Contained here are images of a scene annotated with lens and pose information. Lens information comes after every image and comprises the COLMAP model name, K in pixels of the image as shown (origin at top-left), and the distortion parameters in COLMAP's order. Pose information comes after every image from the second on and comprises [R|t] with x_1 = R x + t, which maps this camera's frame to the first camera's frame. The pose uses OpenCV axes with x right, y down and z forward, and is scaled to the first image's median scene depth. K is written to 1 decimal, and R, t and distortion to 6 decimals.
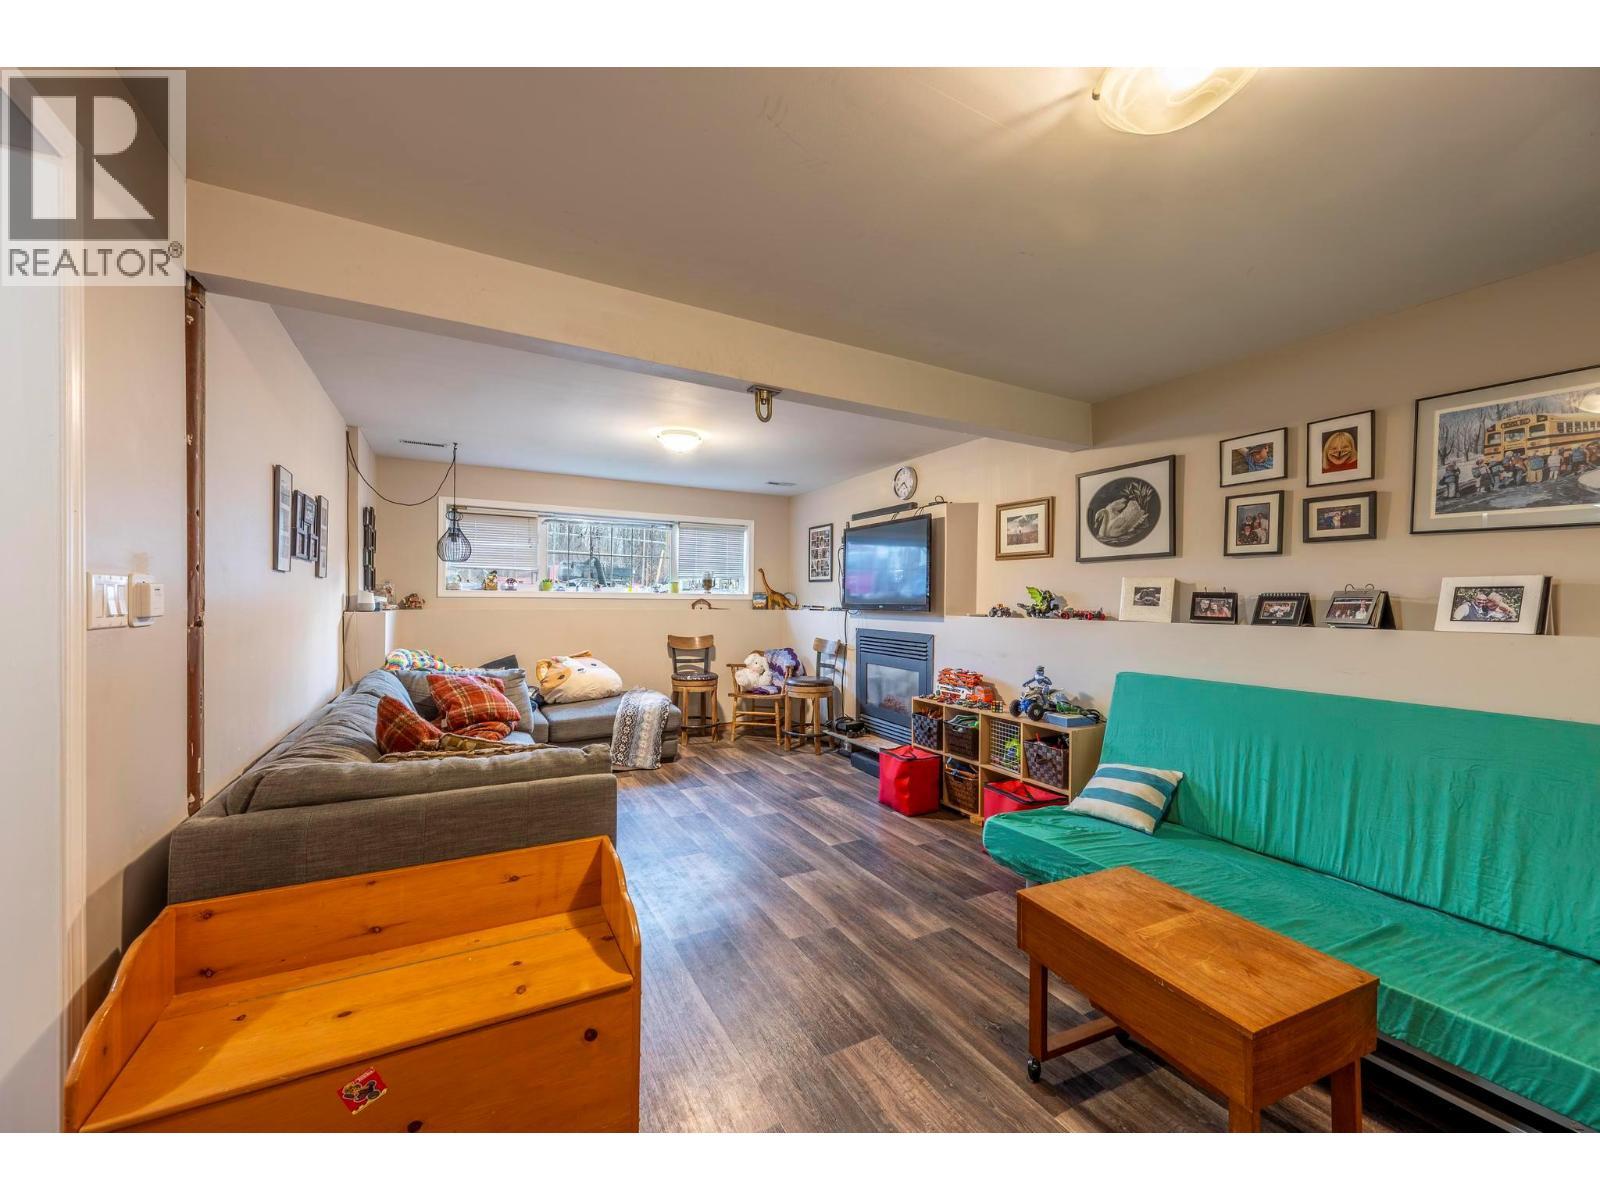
lens RADIAL K [[639.0, 0, 747.2], [0, 639.0, 595.4], [0, 0, 1]] dist [0.000854, -0.000937]
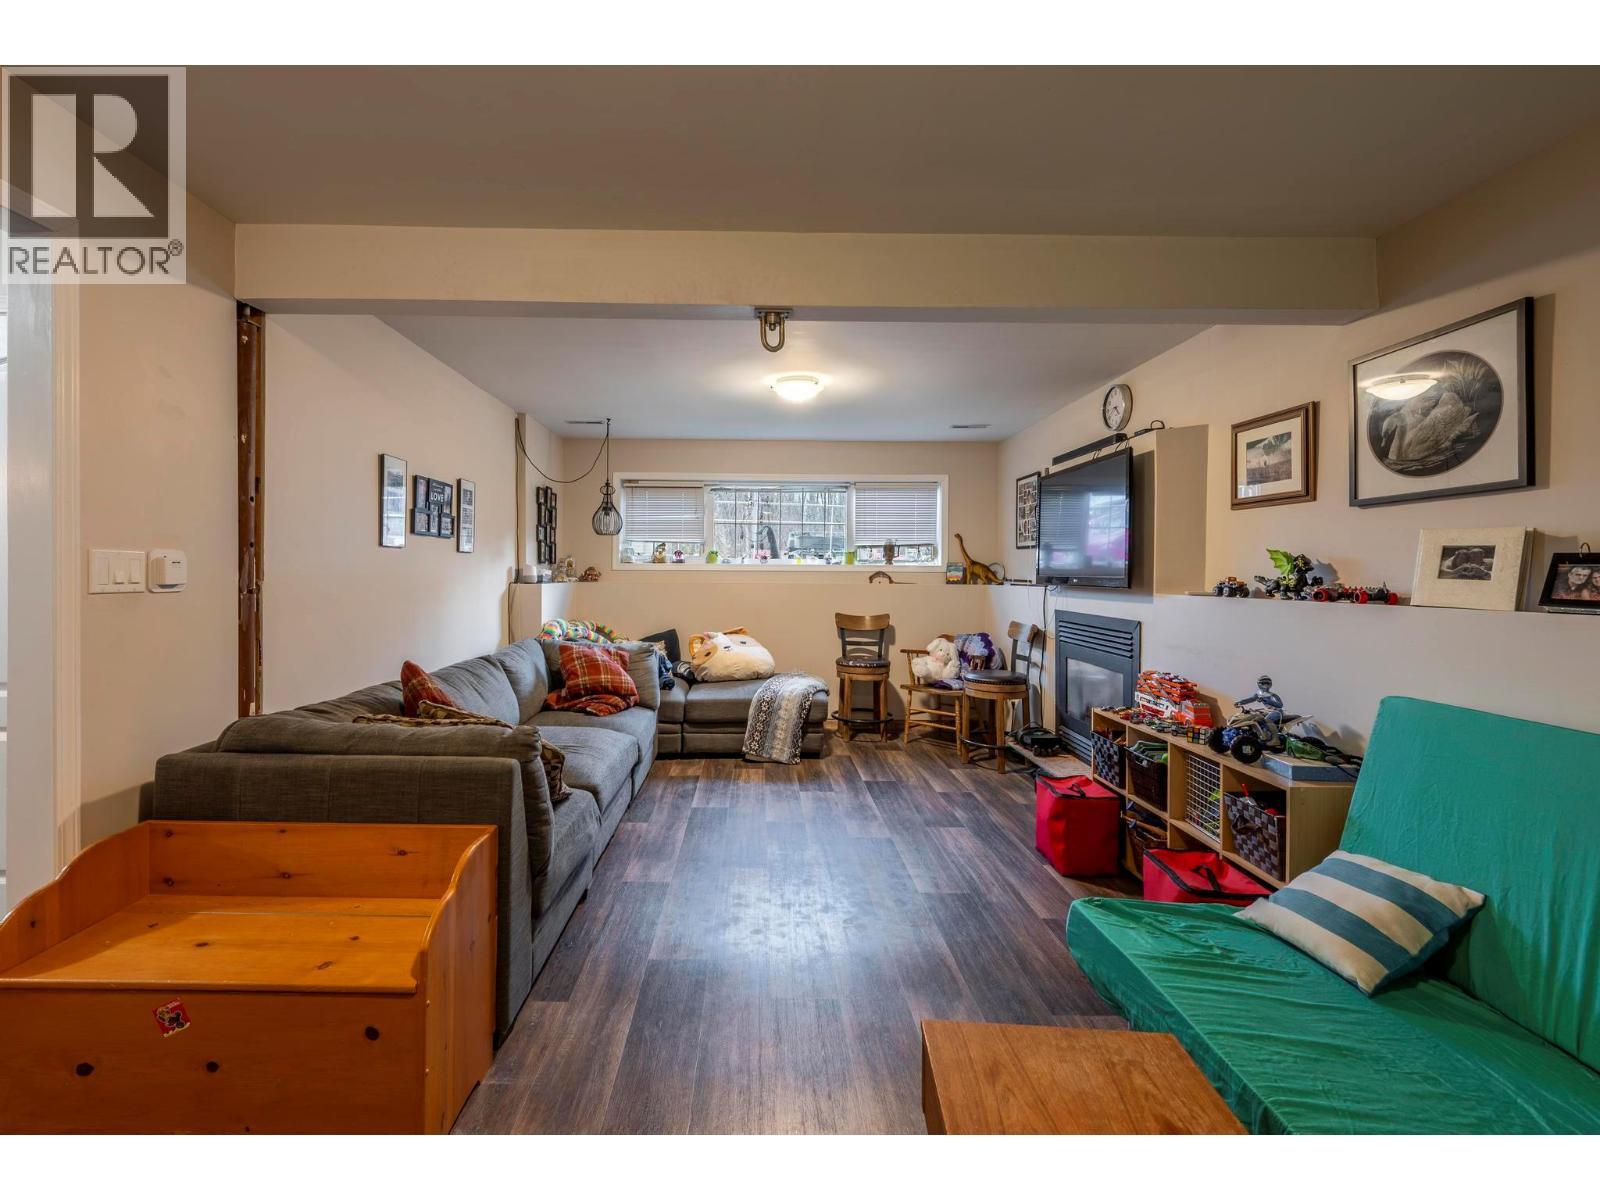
lens RADIAL K [[693.1, 0, 703.0], [0, 693.1, 565.6], [0, 0, 1]] dist [0.000569, -0.000439]
pose [[0.881948, -0.006649, -0.471299, 0.288343], [0.004490, 0.999974, -0.005706, 0.004268], [0.471325, 0.002916, 0.881955, 0.142885]]
